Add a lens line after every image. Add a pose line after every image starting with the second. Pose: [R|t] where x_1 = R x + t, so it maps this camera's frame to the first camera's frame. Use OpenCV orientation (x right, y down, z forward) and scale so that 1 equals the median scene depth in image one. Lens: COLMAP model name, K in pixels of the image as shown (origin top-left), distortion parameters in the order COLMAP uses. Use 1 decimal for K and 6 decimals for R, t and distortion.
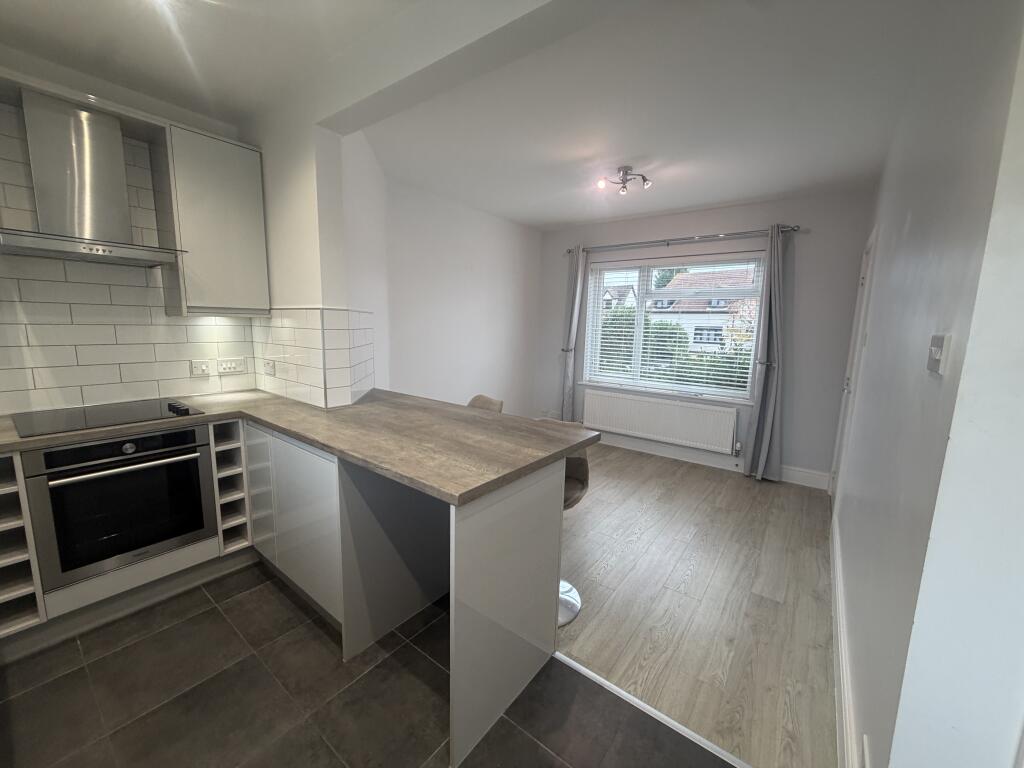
lens RADIAL K [[406.7, 0, 506.1], [0, 406.7, 382.6], [0, 0, 1]] dist [0.001888, -0.000049]
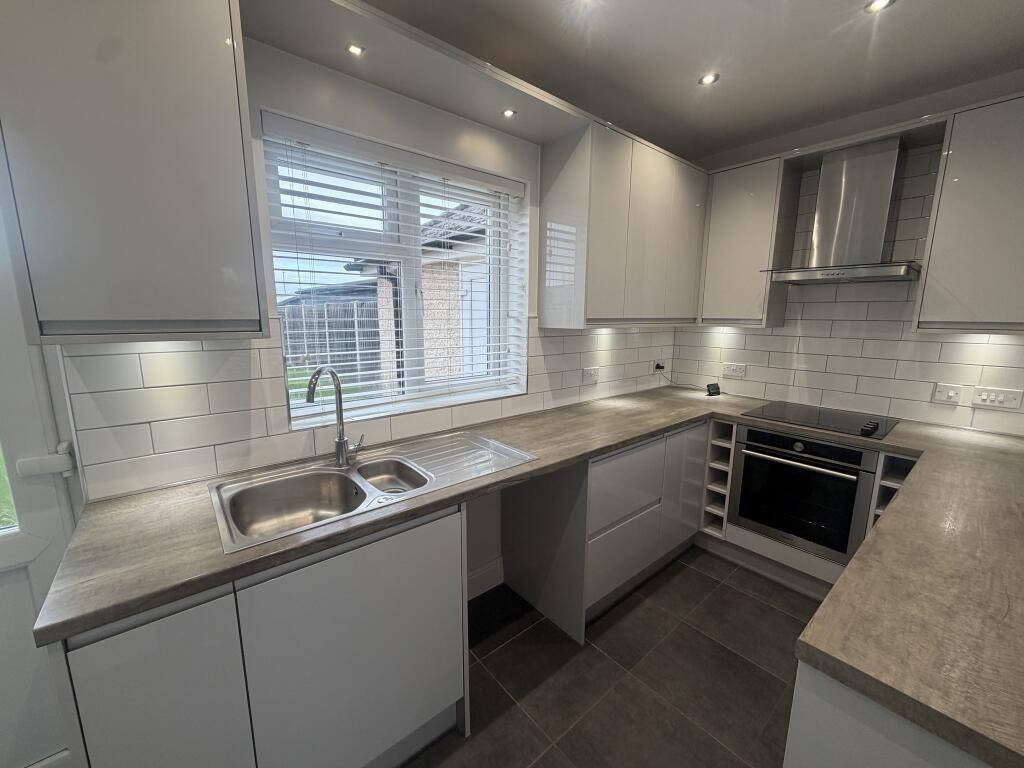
lens RADIAL K [[406.7, 0, 512.0], [0, 406.7, 383.3], [0, 0, 1]] dist [0.001888, -0.000049]
pose [[-0.212166, 0.140153, -0.967131, 0.303217], [-0.154749, 0.972357, 0.174858, -0.080902], [0.964903, 0.186762, -0.184612, 0.365161]]
